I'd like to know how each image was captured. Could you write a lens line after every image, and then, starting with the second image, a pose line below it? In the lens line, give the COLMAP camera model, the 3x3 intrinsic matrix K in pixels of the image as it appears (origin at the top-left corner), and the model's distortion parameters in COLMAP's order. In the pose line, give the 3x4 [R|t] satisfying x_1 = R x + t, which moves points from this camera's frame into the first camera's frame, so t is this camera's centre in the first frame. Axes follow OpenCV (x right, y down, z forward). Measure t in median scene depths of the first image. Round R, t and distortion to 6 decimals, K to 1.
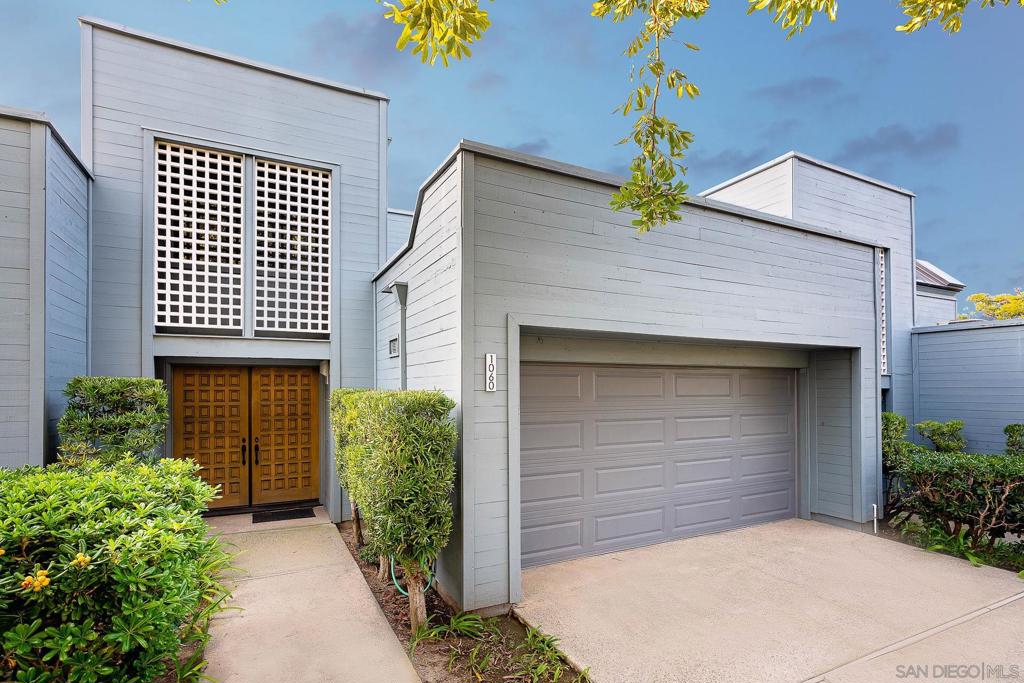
lens RADIAL K [[470.2, 0, 513.5], [0, 470.2, 382.2], [0, 0, 1]] dist [-0.005367, -0.000235]
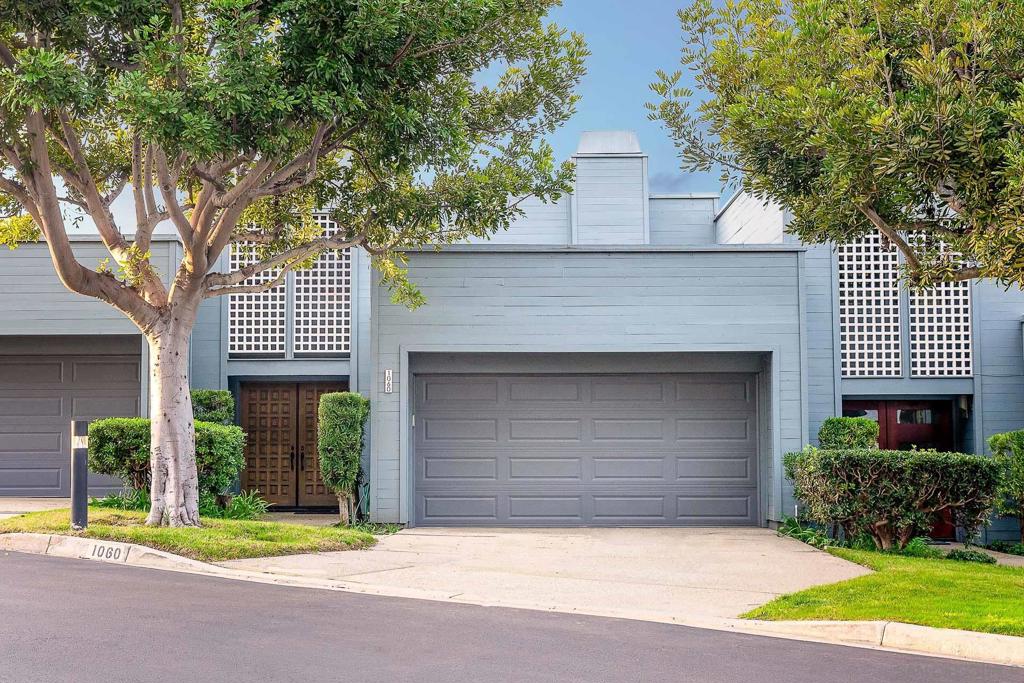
lens RADIAL K [[1531.6, 0, 512.0], [0, 1531.6, 341.3], [0, 0, 1]] dist [-0.001116, 0.000000]
pose [[0.884712, -0.033998, -0.464897, 1.748746], [0.004629, 0.997928, -0.064170, 0.114572], [0.466115, 0.054620, 0.883036, -2.190010]]
